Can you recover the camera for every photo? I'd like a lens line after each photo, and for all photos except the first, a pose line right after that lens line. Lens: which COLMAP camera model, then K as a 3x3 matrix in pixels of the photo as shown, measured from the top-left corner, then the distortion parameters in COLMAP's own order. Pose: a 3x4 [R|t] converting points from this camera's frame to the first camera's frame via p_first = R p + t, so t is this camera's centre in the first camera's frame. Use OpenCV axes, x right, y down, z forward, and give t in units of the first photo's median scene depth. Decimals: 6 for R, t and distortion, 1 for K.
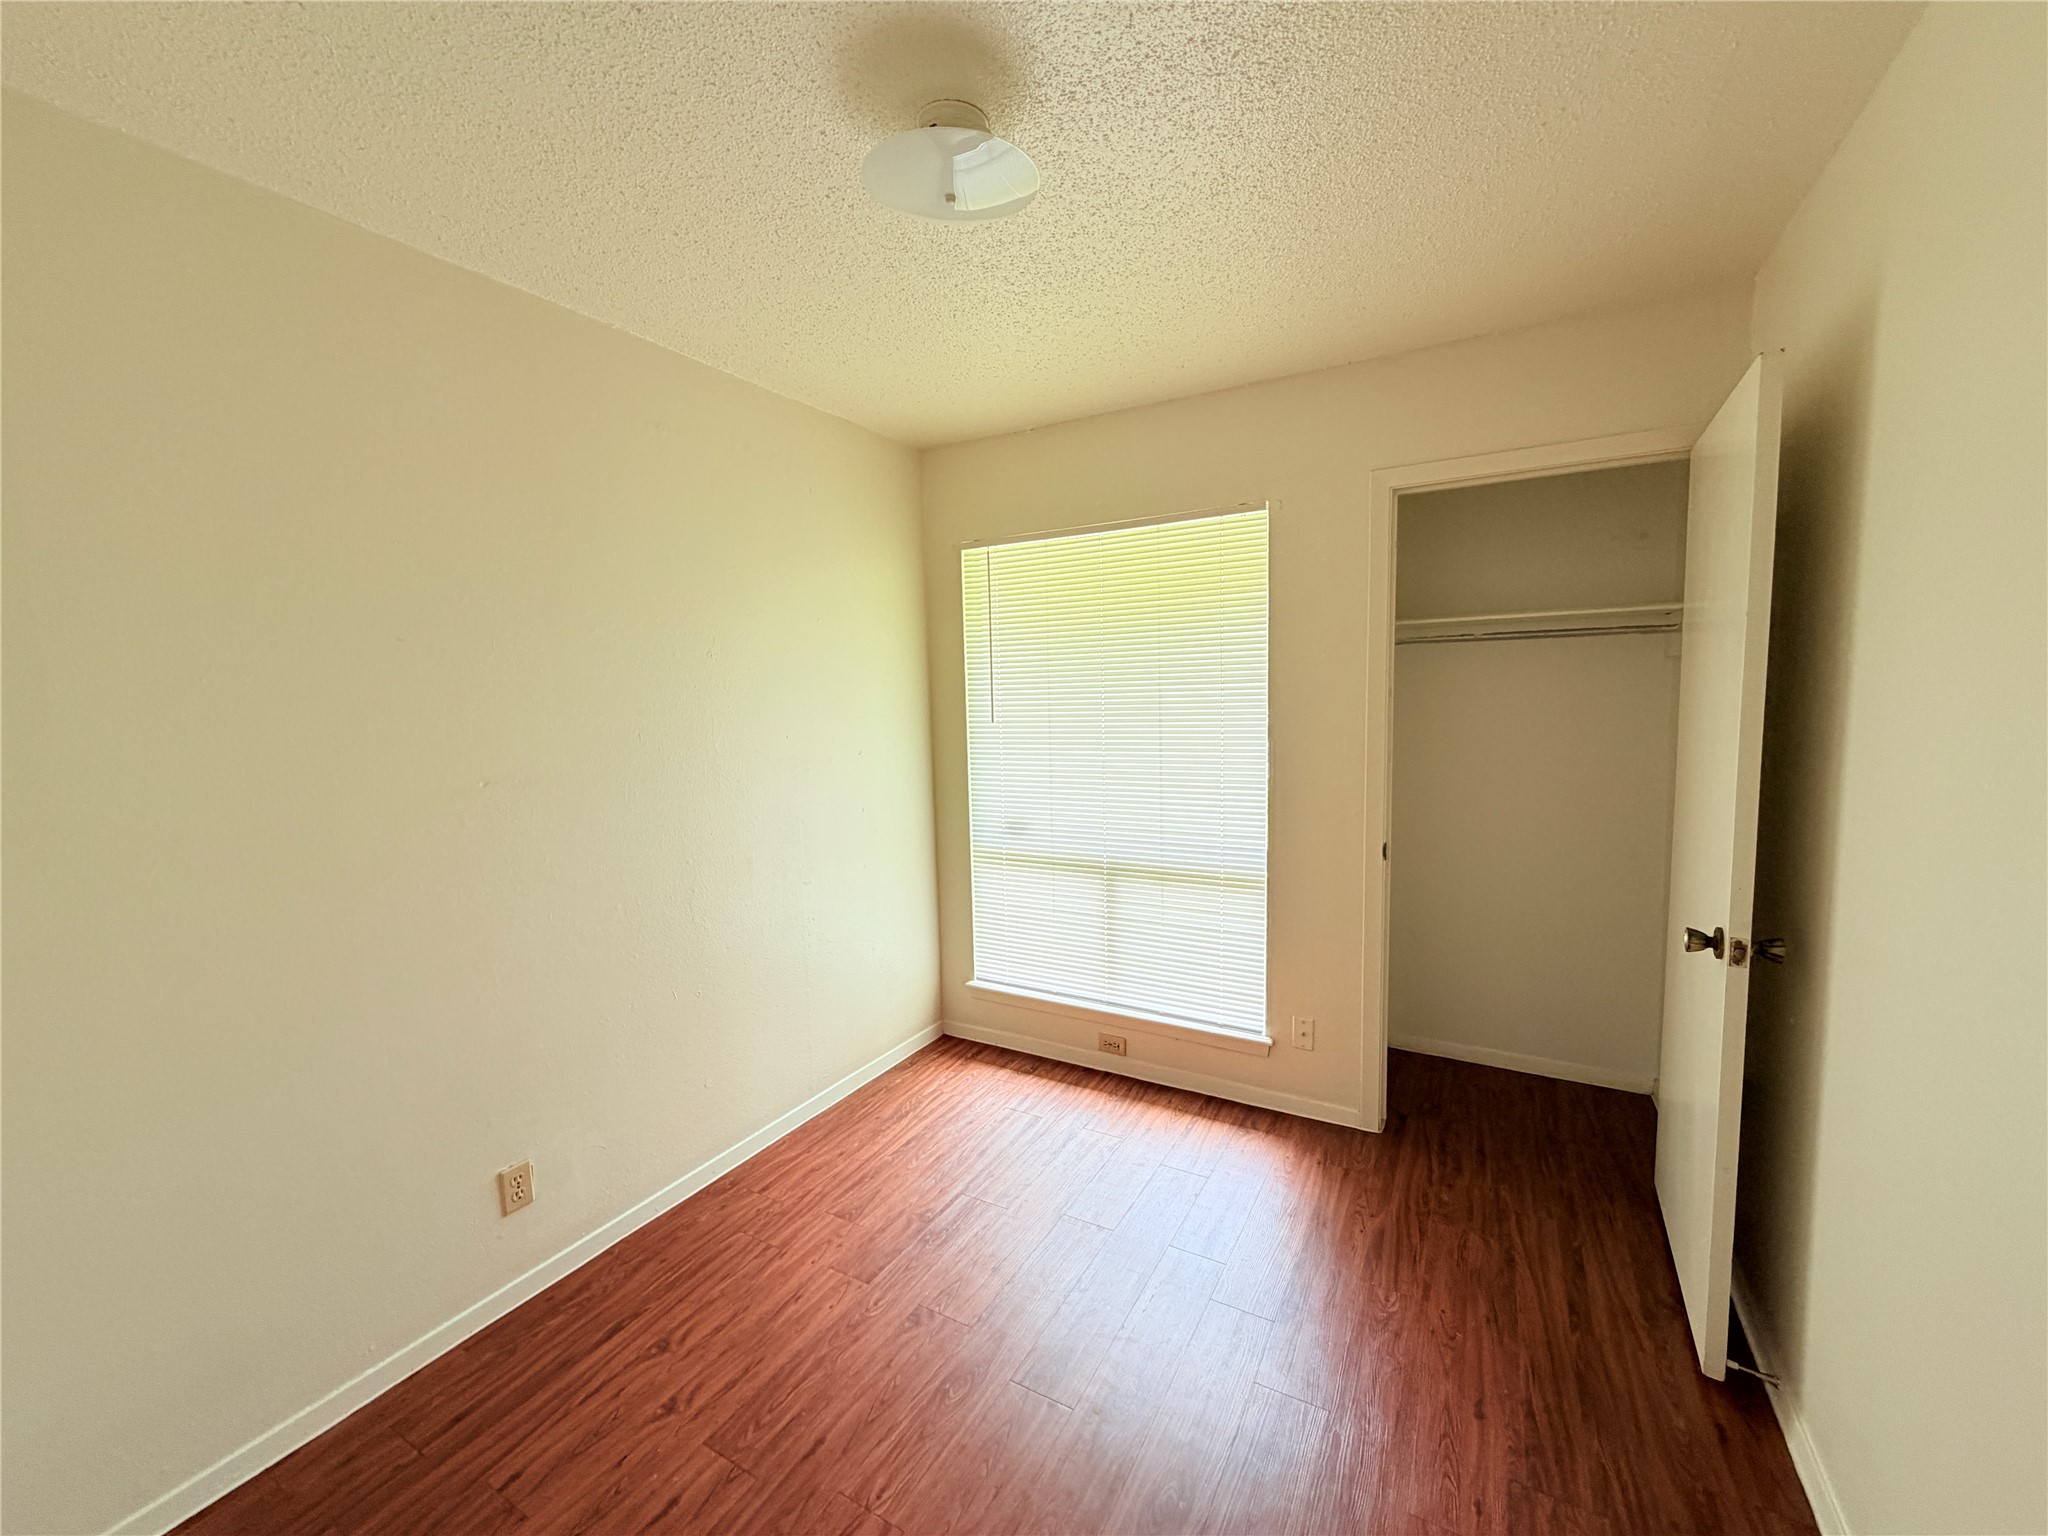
lens RADIAL K [[818.1, 0, 1021.5], [0, 818.1, 768.4], [0, 0, 1]] dist [0.000374, -0.000081]
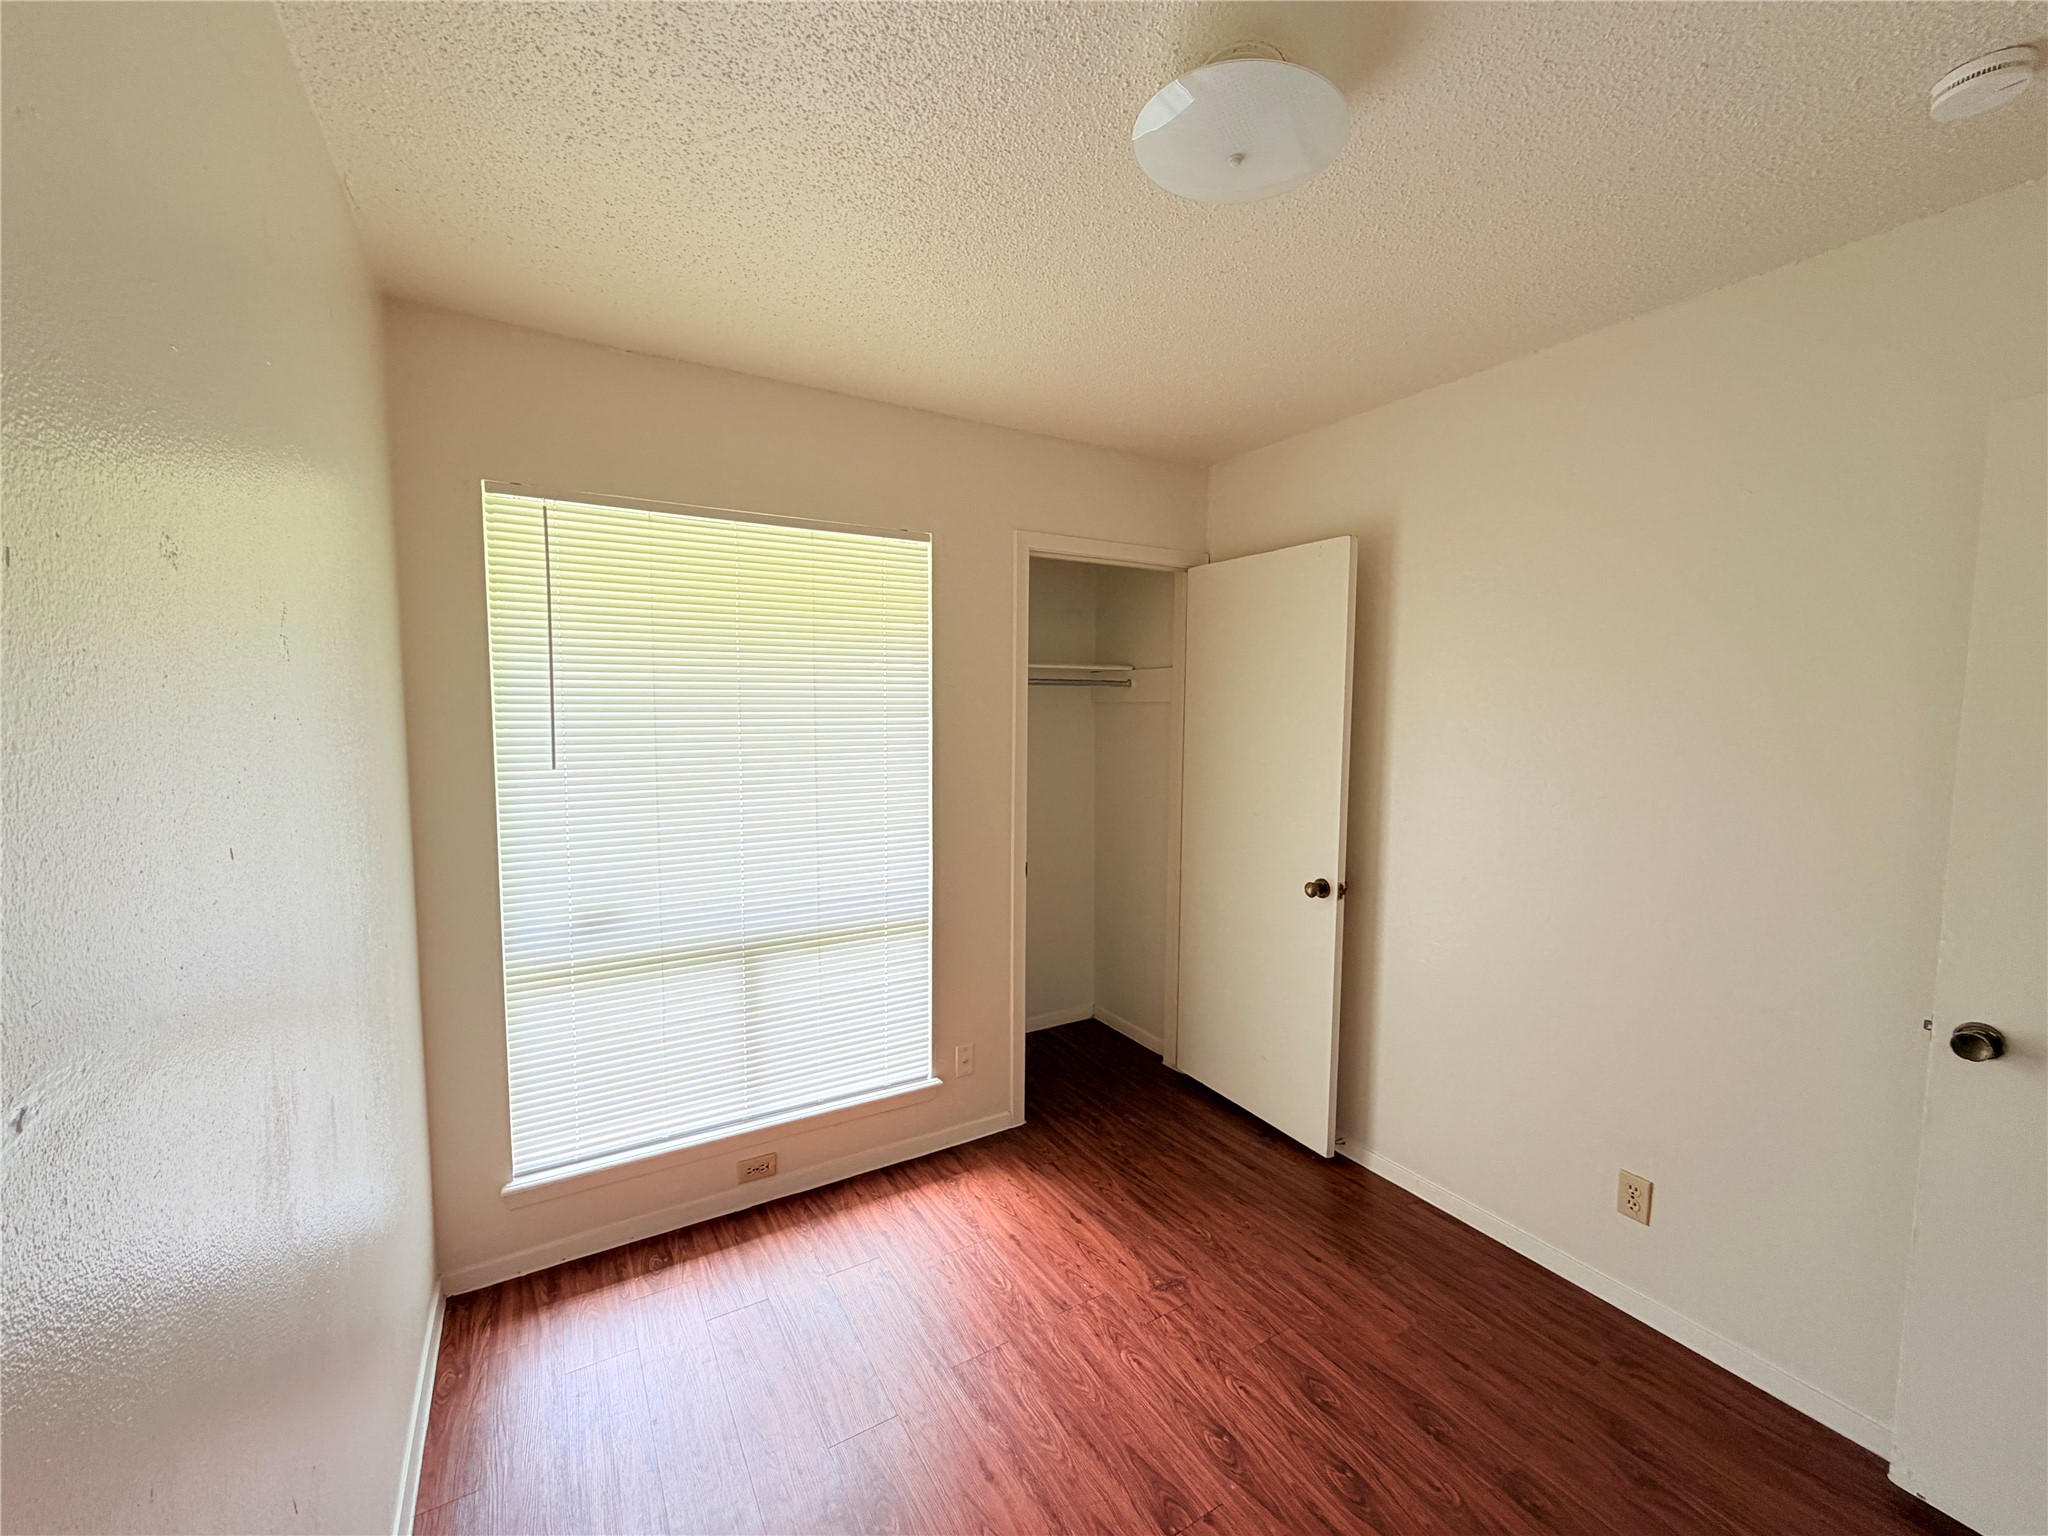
lens RADIAL K [[818.1, 0, 1021.5], [0, 818.1, 768.4], [0, 0, 1]] dist [0.000374, -0.000081]
pose [[0.488013, -0.041702, 0.871840, -0.478619], [0.063337, 0.997917, 0.012279, -0.046498], [-0.870535, 0.049227, 0.489637, 0.404979]]
